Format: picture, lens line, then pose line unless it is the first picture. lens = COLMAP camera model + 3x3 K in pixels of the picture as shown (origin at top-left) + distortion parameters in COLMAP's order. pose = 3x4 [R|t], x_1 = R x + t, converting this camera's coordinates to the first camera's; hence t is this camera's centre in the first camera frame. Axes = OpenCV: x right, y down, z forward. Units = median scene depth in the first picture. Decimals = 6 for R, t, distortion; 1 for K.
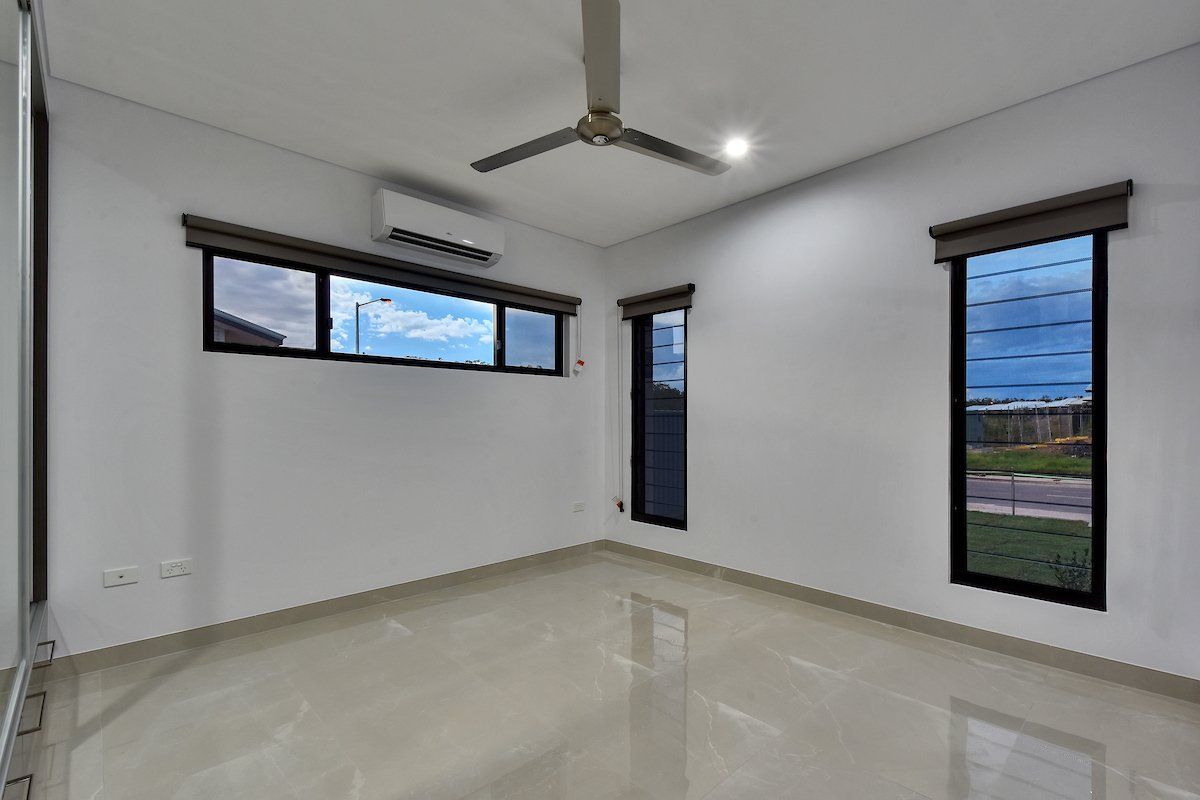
lens RADIAL K [[535.8, 0, 608.2], [0, 535.8, 421.9], [0, 0, 1]] dist [0.003399, 0.000044]
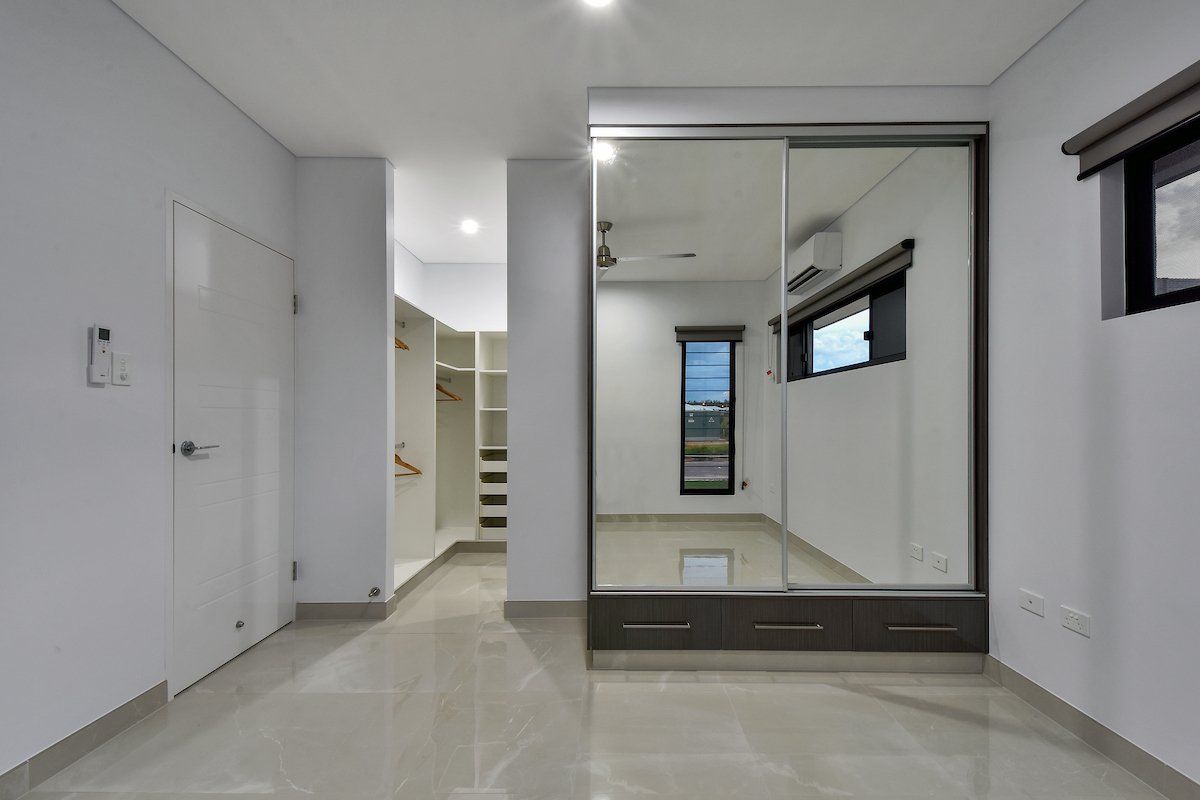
lens RADIAL K [[524.6, 0, 606.4], [0, 524.6, 414.8], [0, 0, 1]] dist [0.044414, -0.023910]
pose [[-0.701325, -0.000897, -0.712841, 0.166404], [0.003982, 0.999979, -0.005176, -0.009727], [0.712830, -0.006469, -0.701307, 1.002949]]
